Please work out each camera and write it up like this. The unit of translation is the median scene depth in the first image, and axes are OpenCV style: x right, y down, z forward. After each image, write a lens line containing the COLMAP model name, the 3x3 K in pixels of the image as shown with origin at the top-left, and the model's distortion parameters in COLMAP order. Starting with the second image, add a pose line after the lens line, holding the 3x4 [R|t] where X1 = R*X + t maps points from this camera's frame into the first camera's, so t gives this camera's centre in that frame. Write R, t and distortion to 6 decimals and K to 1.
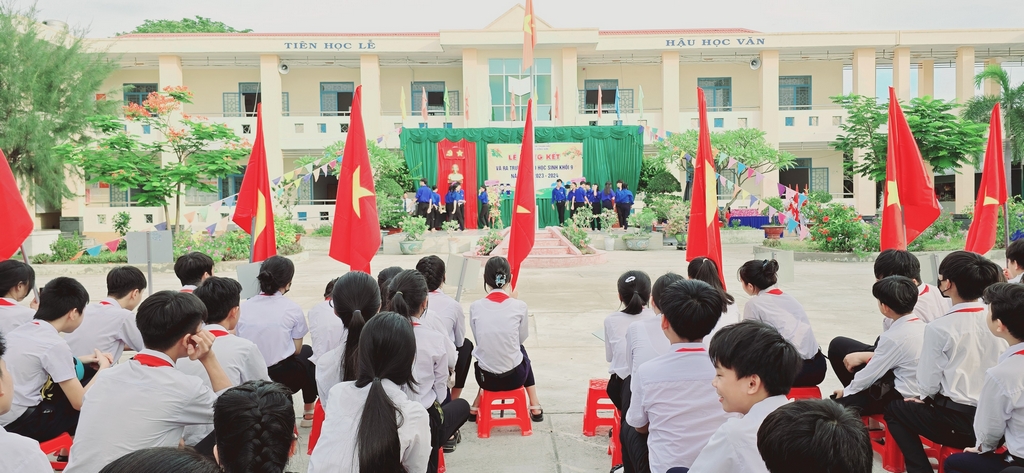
lens RADIAL K [[700.0, 0, 512.0], [0, 700.0, 236.5], [0, 0, 1]] dist [0.072495, -0.080094]
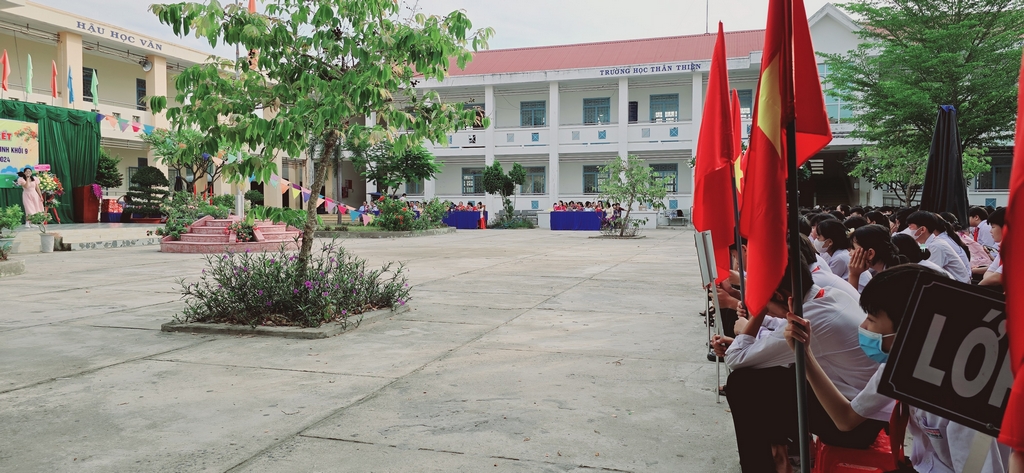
lens RADIAL K [[683.9, 0, 522.4], [0, 683.9, 228.3], [0, 0, 1]] dist [0.066772, -0.065093]
pose [[0.304559, -0.018335, 0.952317, -0.521818], [0.035970, 0.999323, 0.007736, 0.007397], [-0.951814, 0.031899, 0.305012, 0.192102]]
